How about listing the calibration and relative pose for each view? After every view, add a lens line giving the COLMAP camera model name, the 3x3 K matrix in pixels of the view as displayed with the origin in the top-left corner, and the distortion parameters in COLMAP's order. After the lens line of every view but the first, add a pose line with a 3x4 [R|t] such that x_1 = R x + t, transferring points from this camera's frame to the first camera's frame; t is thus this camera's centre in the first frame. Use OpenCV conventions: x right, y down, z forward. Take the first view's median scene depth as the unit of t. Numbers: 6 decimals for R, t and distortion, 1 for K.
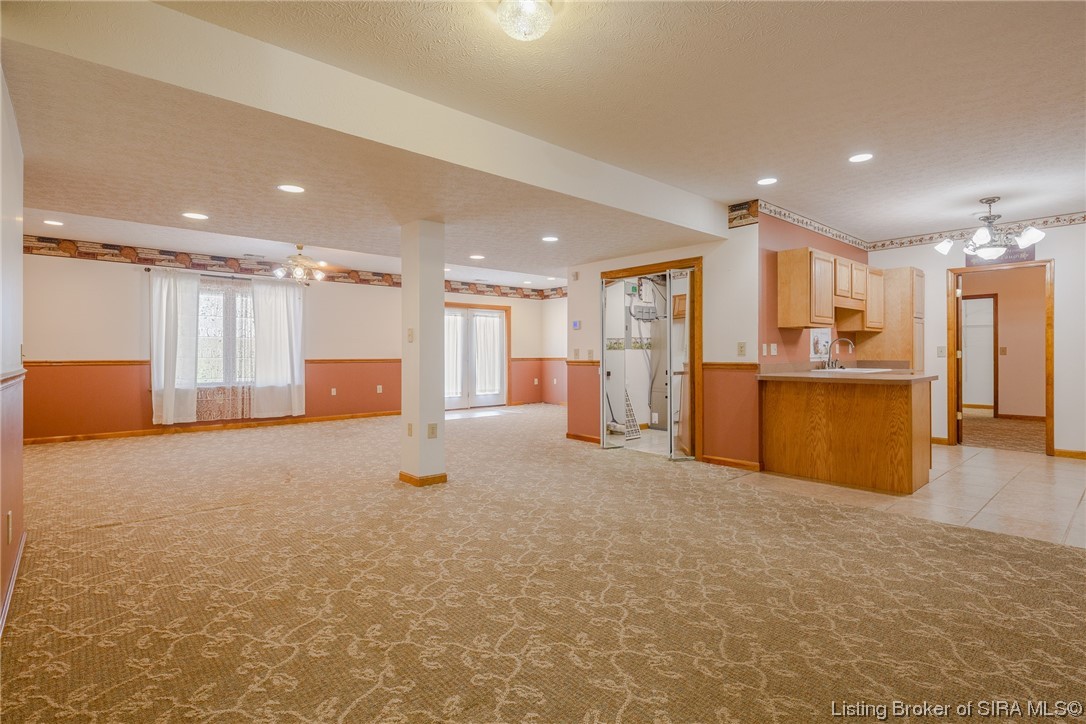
lens RADIAL K [[535.3, 0, 547.2], [0, 535.3, 354.4], [0, 0, 1]] dist [0.000027, -0.002080]
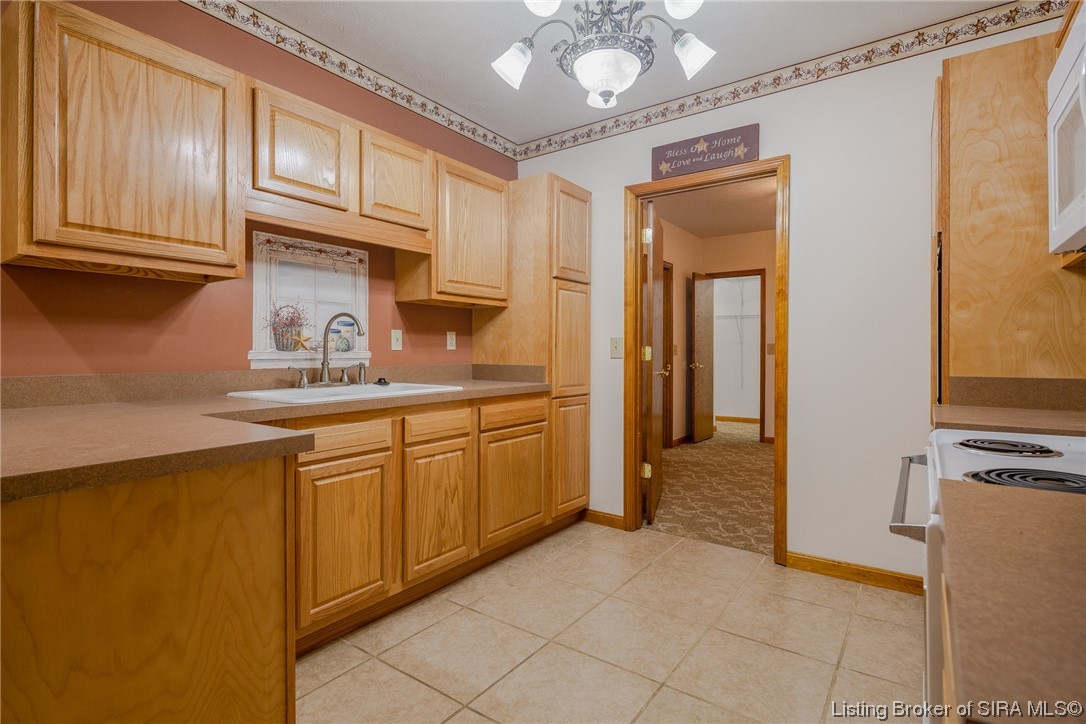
lens RADIAL K [[532.4, 0, 545.8], [0, 532.4, 354.0], [0, 0, 1]] dist [-0.001495, -0.000582]
pose [[0.975446, 0.005605, 0.220167, 0.657915], [-0.006491, 0.999973, 0.003300, -0.000605], [-0.220143, -0.004648, 0.975457, 0.606924]]
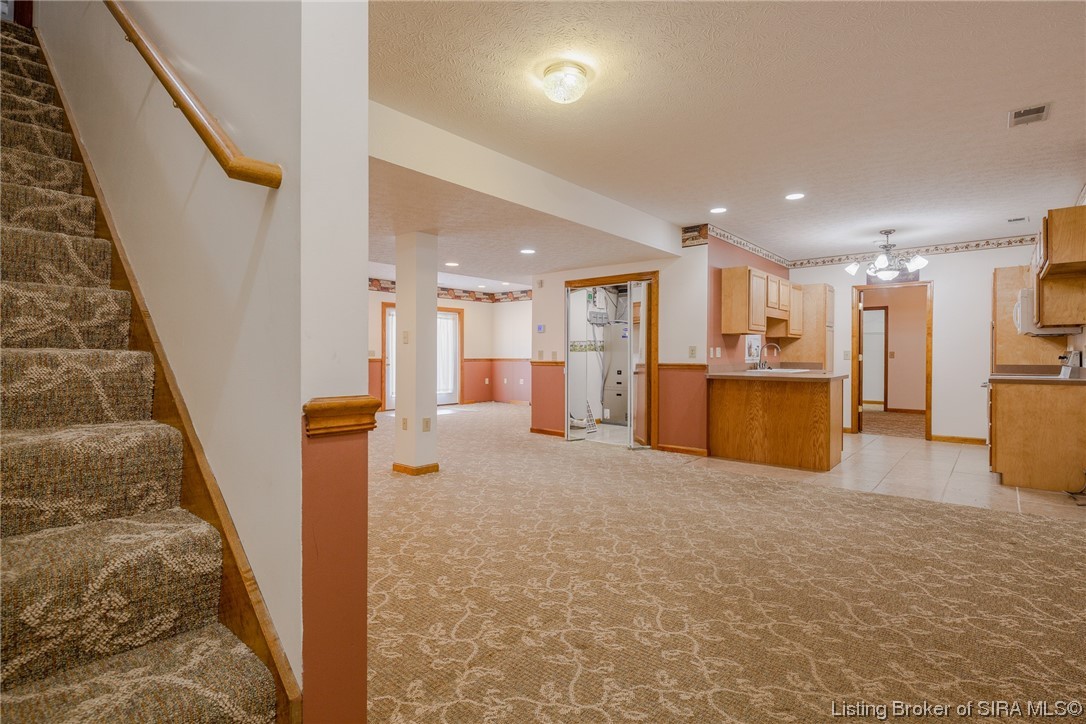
lens RADIAL K [[529.7, 0, 546.6], [0, 529.7, 359.4], [0, 0, 1]] dist [-0.000489, -0.000150]
pose [[0.990715, 0.005206, 0.135854, -0.101260], [-0.006235, 0.999955, 0.007149, -0.000014], [-0.135810, -0.007929, 0.990703, -0.091200]]
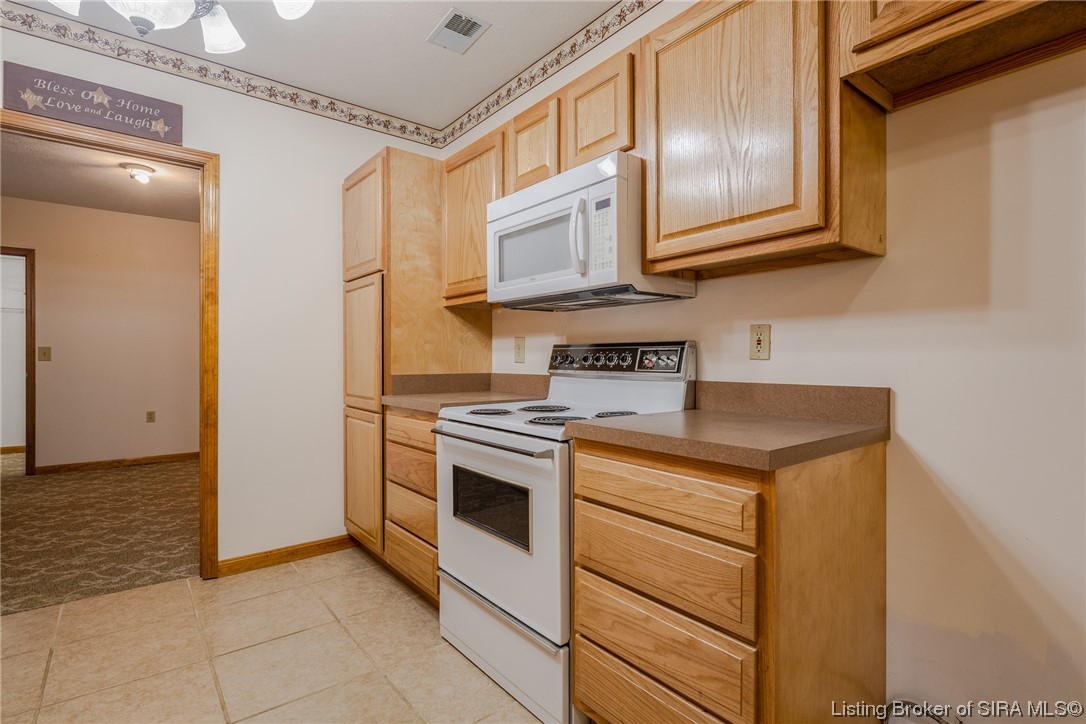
lens RADIAL K [[518.4, 0, 582.2], [0, 518.4, 362.6], [0, 0, 1]] dist [-0.011610, -0.000006]
pose [[0.006714, -0.000642, 0.999977, 0.522814], [-0.002963, 0.999995, 0.000662, 0.001199], [-0.999973, -0.002968, 0.006712, 0.707876]]
